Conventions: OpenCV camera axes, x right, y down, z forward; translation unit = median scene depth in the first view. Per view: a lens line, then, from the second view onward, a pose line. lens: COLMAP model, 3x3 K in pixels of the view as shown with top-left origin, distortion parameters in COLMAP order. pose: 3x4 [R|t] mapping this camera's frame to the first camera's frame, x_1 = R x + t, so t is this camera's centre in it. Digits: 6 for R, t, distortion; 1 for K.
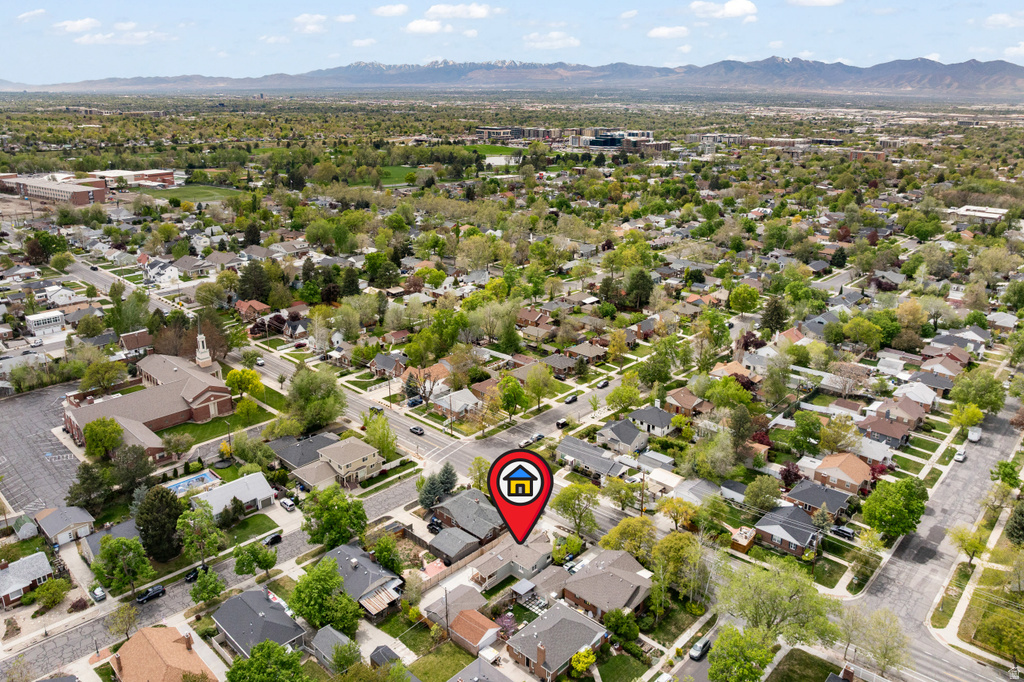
lens RADIAL K [[718.6, 0, 516.6], [0, 718.6, 307.4], [0, 0, 1]] dist [-0.050580, 0.018682]
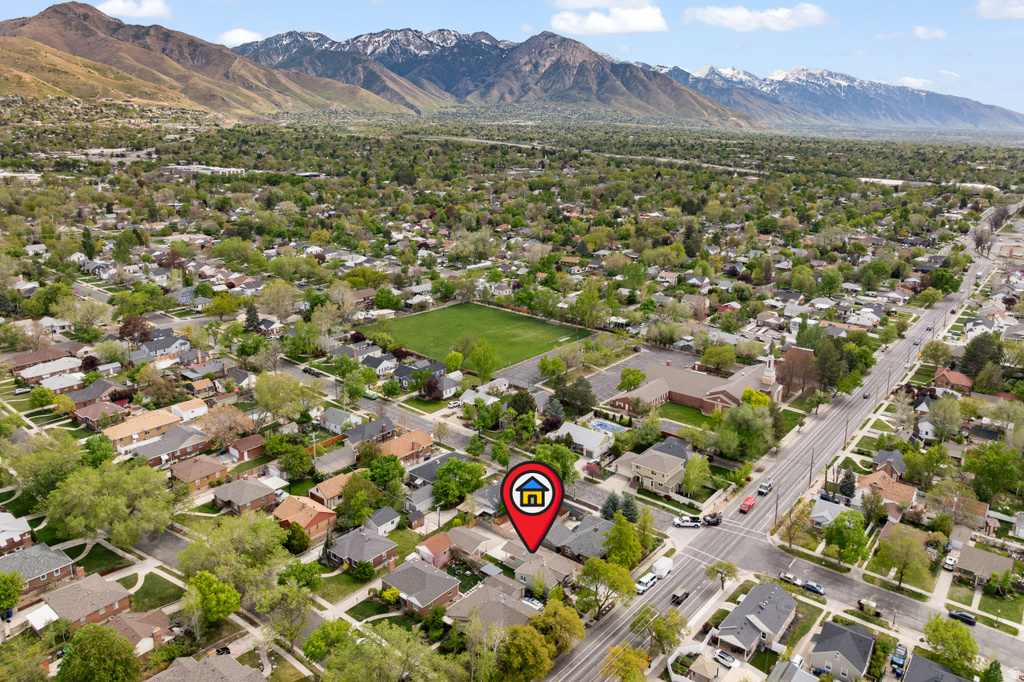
lens RADIAL K [[718.6, 0, 511.2], [0, 718.6, 299.3], [0, 0, 1]] dist [-0.050580, 0.018682]
pose [[0.056446, 0.220628, -0.973723, 0.681001], [-0.296138, 0.935089, 0.194707, -0.158896], [0.953476, 0.277367, 0.118118, 0.521883]]
